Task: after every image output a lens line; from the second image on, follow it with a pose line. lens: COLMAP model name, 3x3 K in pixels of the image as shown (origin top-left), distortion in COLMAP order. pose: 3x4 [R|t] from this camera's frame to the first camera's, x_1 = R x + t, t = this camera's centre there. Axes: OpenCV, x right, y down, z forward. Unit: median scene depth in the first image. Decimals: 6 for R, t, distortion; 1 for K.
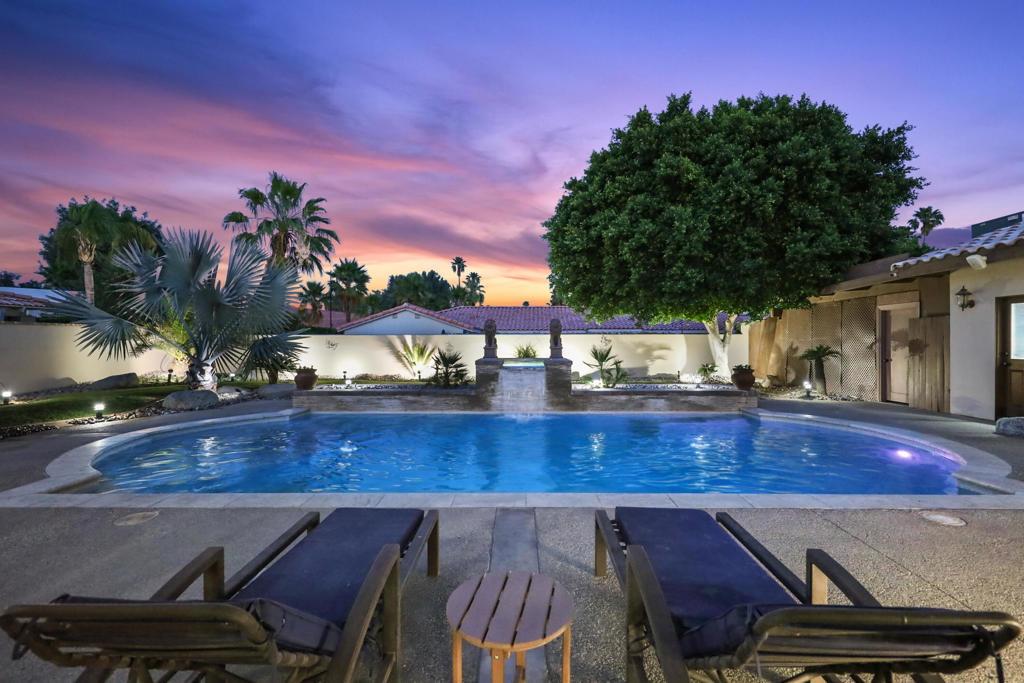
lens RADIAL K [[480.0, 0, 512.4], [0, 480.0, 342.3], [0, 0, 1]] dist [0.004945, 0.000005]
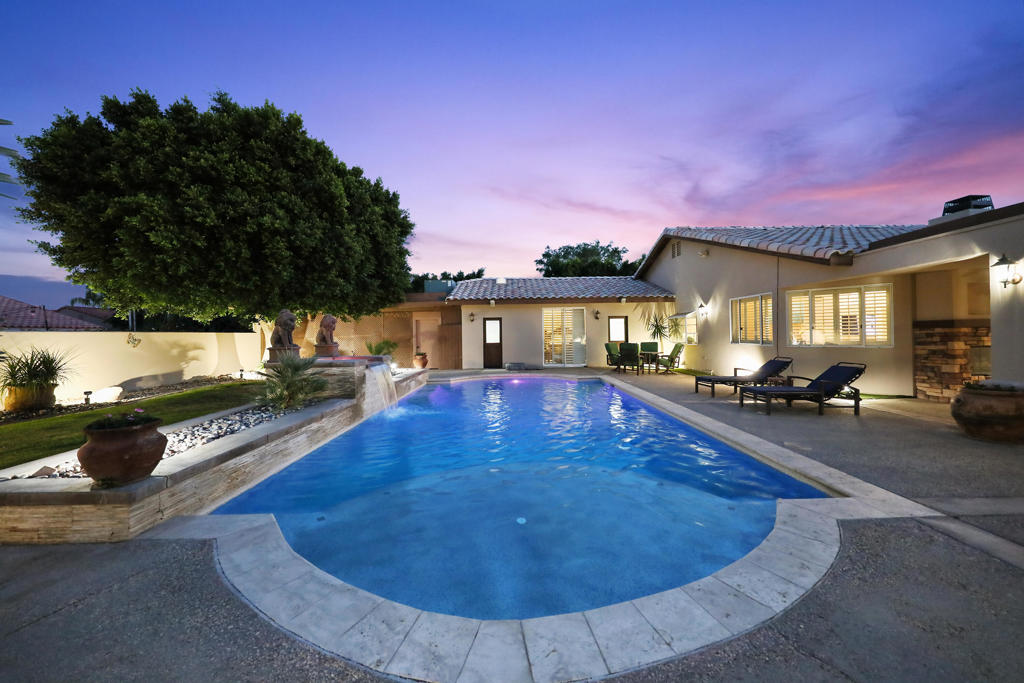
lens RADIAL K [[378.8, 0, 527.0], [0, 378.8, 331.5], [0, 0, 1]] dist [0.003635, -0.000388]
pose [[-0.069829, 0.009448, 0.997514, -0.743102], [0.016361, 0.999831, -0.008324, -0.003572], [-0.997425, 0.015739, -0.069972, 0.739778]]
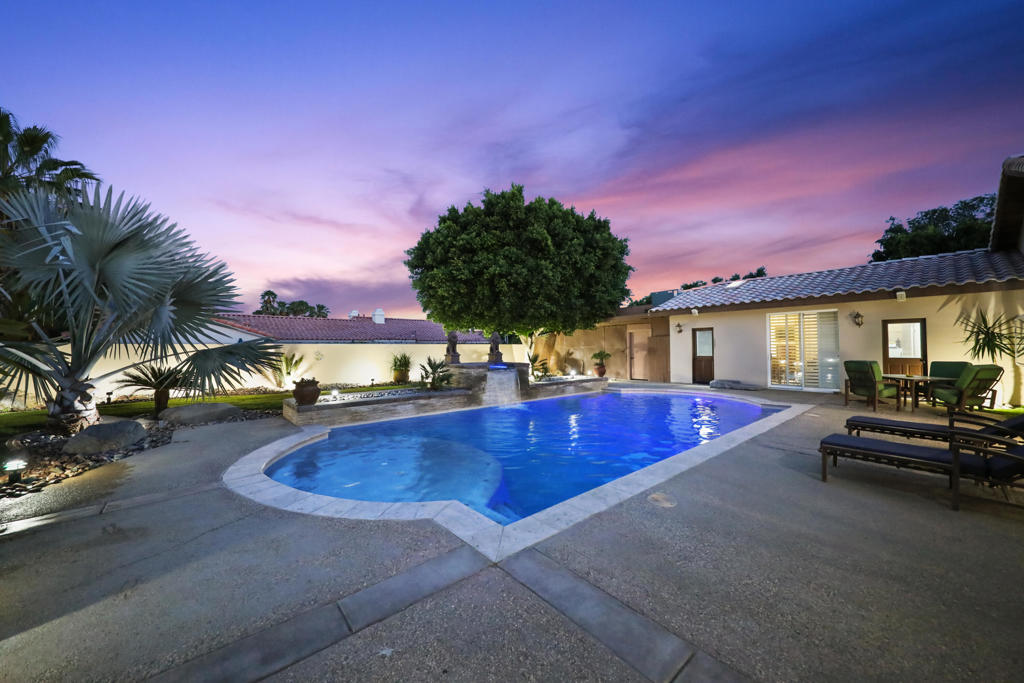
lens RADIAL K [[378.8, 0, 520.0], [0, 378.8, 339.9], [0, 0, 1]] dist [0.003635, -0.000388]
pose [[0.729233, 0.011565, 0.684168, -0.638357], [0.007387, 0.999666, -0.024771, -0.001537], [-0.684226, 0.023118, 0.728903, 0.212338]]
